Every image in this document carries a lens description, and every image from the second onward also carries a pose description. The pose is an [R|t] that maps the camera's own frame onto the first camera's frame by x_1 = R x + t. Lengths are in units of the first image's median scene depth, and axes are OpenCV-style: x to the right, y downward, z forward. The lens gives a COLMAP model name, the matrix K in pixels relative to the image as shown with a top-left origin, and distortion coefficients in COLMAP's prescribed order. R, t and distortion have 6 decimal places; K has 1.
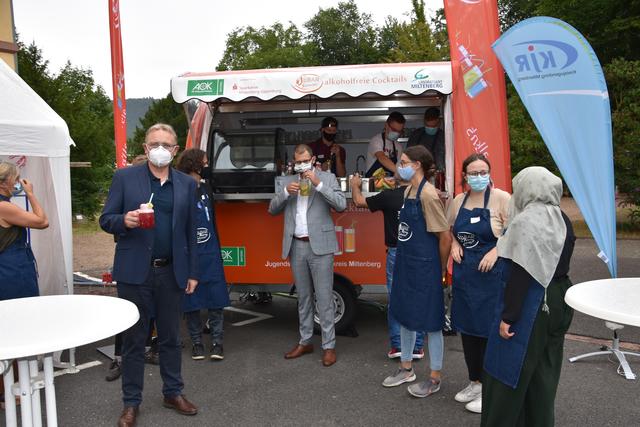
lens RADIAL K [[556.7, 0, 322.3], [0, 556.7, 220.5], [0, 0, 1]] dist [-0.137355, 0.213351]
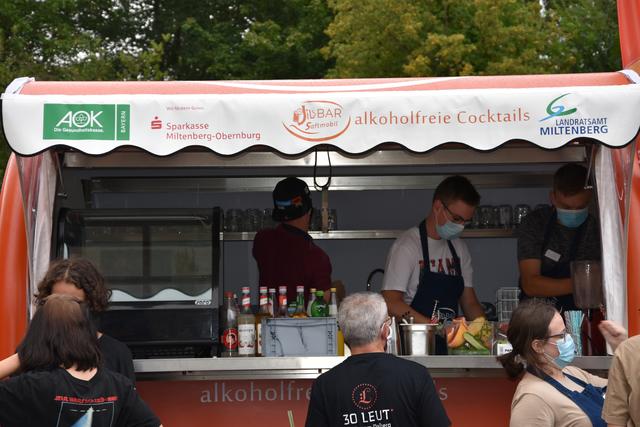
lens RADIAL K [[1772.0, 0, 320.6], [0, 1772.0, 227.2], [0, 0, 1]] dist [0.775366, 0.647880]
pose [[0.991960, 0.009612, 0.126182, -0.178436], [0.006618, 0.991807, -0.127574, 0.027374], [-0.126375, 0.127384, 0.983770, -0.392100]]
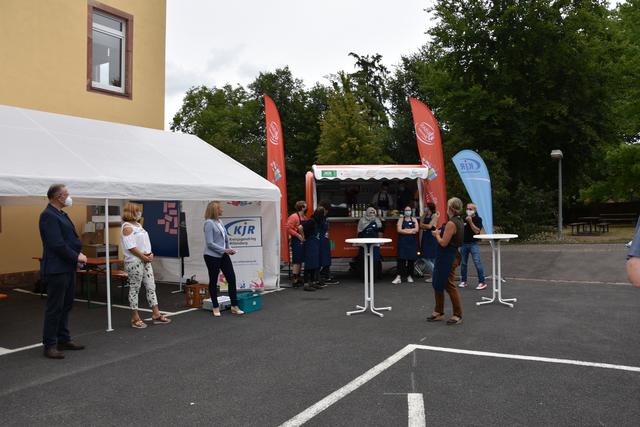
lens RADIAL K [[510.0, 0, 320.0], [0, 510.0, 213.5], [0, 0, 1]] dist [-0.159876, 0.136055]
pose [[0.986664, 0.005133, 0.162687, -0.532930], [0.006746, 0.997354, -0.072380, 0.085309], [-0.162628, 0.072513, 0.984019, -1.043169]]
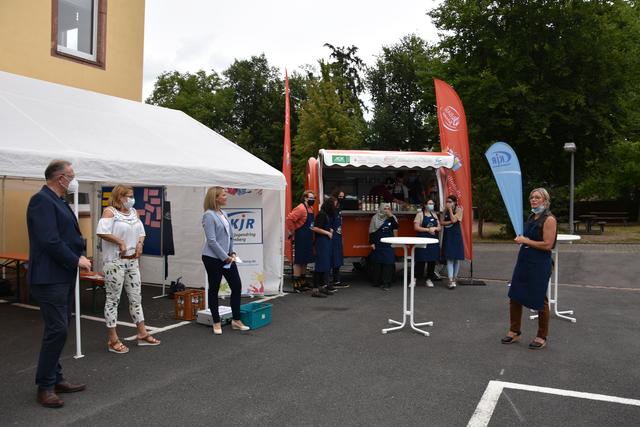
lens RADIAL K [[510.0, 0, 320.0], [0, 510.0, 213.5], [0, 0, 1]] dist [-0.159876, 0.136055]
pose [[0.974074, 0.020528, 0.225297, -0.620301], [-0.007388, 0.998230, -0.059013, 0.067659], [-0.226110, 0.055818, 0.972501, -0.734539]]
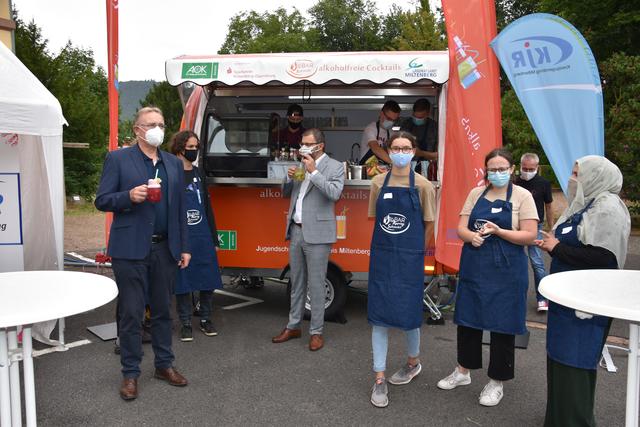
lens RADIAL K [[556.7, 0, 322.3], [0, 556.7, 220.5], [0, 0, 1]] dist [-0.137355, 0.213351]
pose [[0.999632, 0.027060, 0.001949, 0.013320], [-0.027096, 0.999386, 0.022191, 0.002198], [-0.001347, -0.022236, 0.999752, -0.004002]]
